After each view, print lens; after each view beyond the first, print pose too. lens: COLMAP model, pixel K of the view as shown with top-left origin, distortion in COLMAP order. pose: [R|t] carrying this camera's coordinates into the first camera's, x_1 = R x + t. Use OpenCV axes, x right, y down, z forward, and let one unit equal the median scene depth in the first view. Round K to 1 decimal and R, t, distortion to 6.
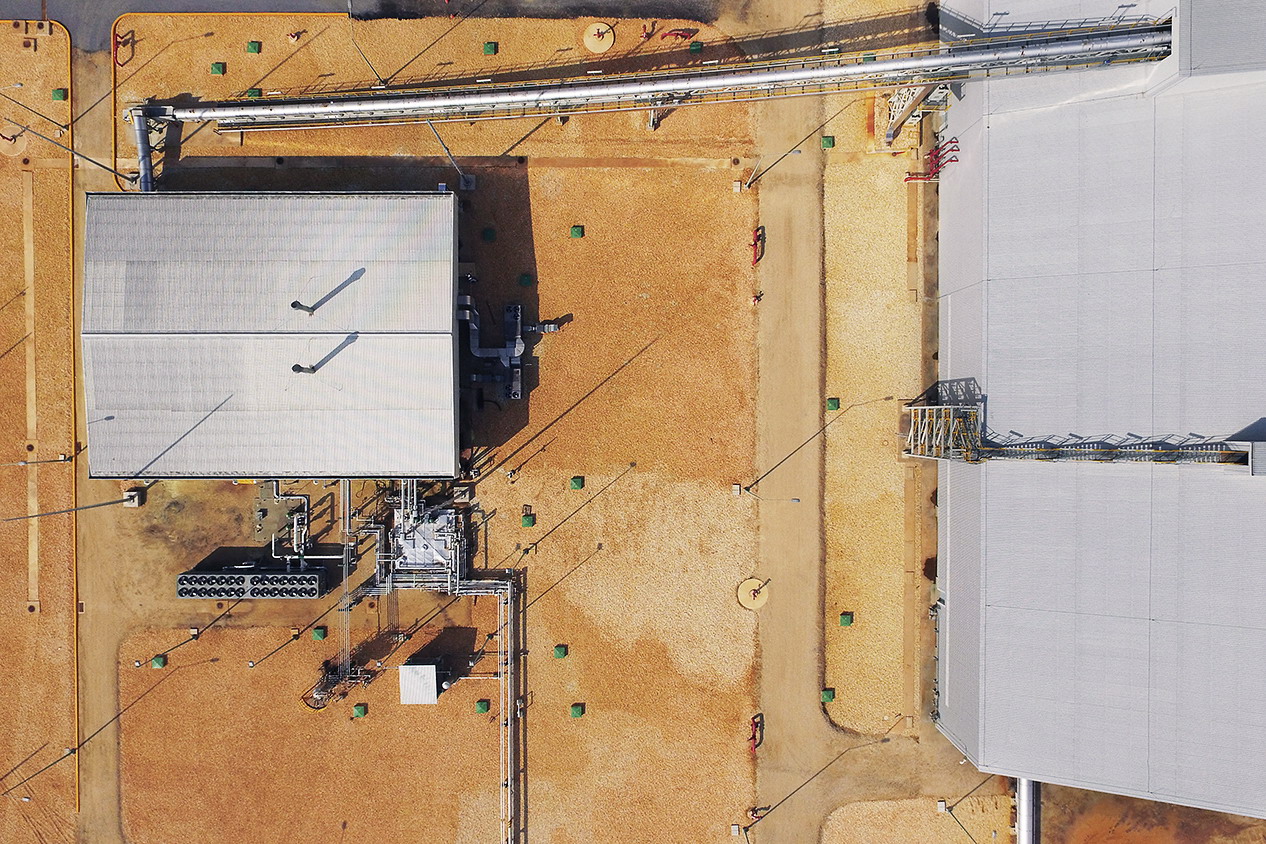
lens RADIAL K [[869.7, 0, 649.7], [0, 869.7, 441.9], [0, 0, 1]] dist [0.004897, 0.000705]
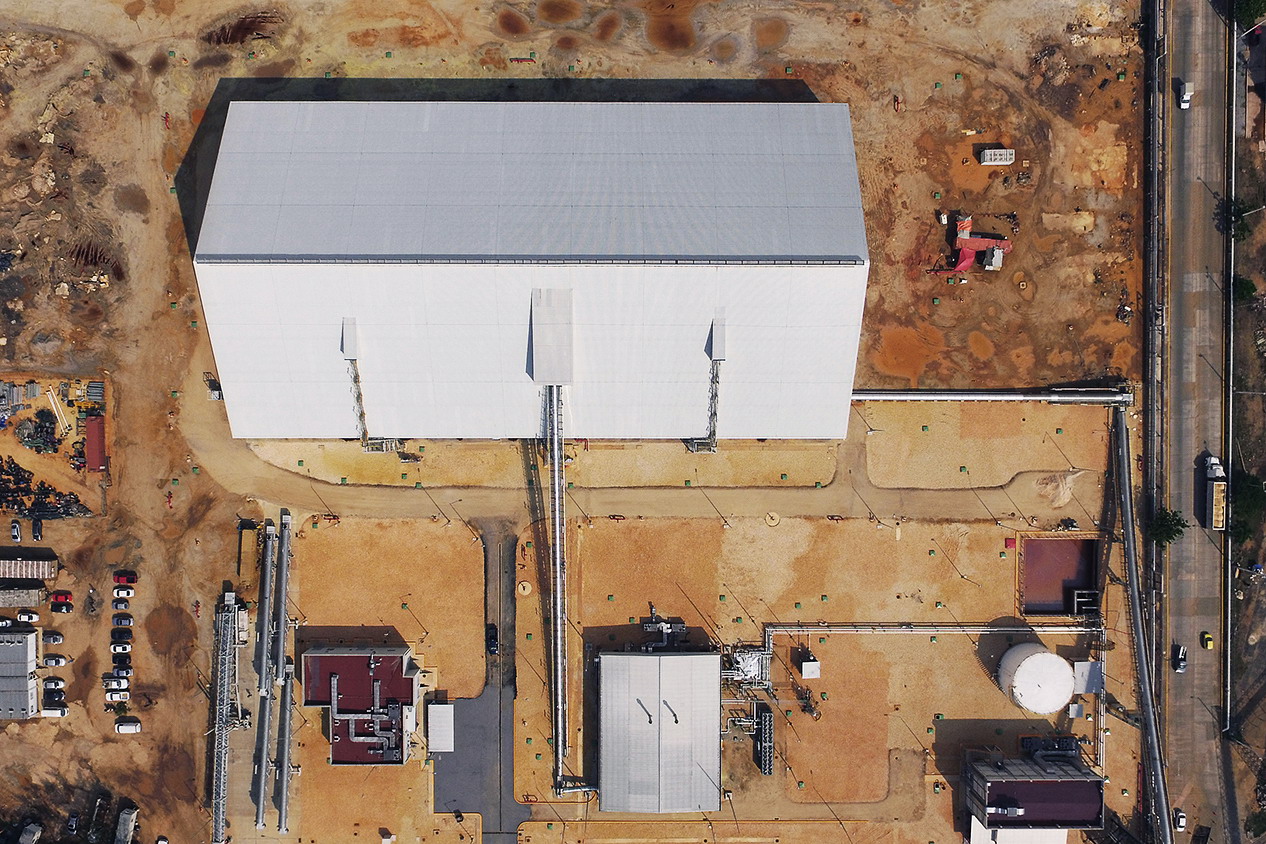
lens RADIAL K [[869.7, 0, 645.3], [0, 869.7, 416.9], [0, 0, 1]] dist [0.004897, 0.000705]
pose [[0.004176, -0.999924, -0.011558, 0.411667], [0.999991, 0.004163, 0.001166, -0.157050], [-0.001118, -0.011562, 0.999933, -1.241152]]
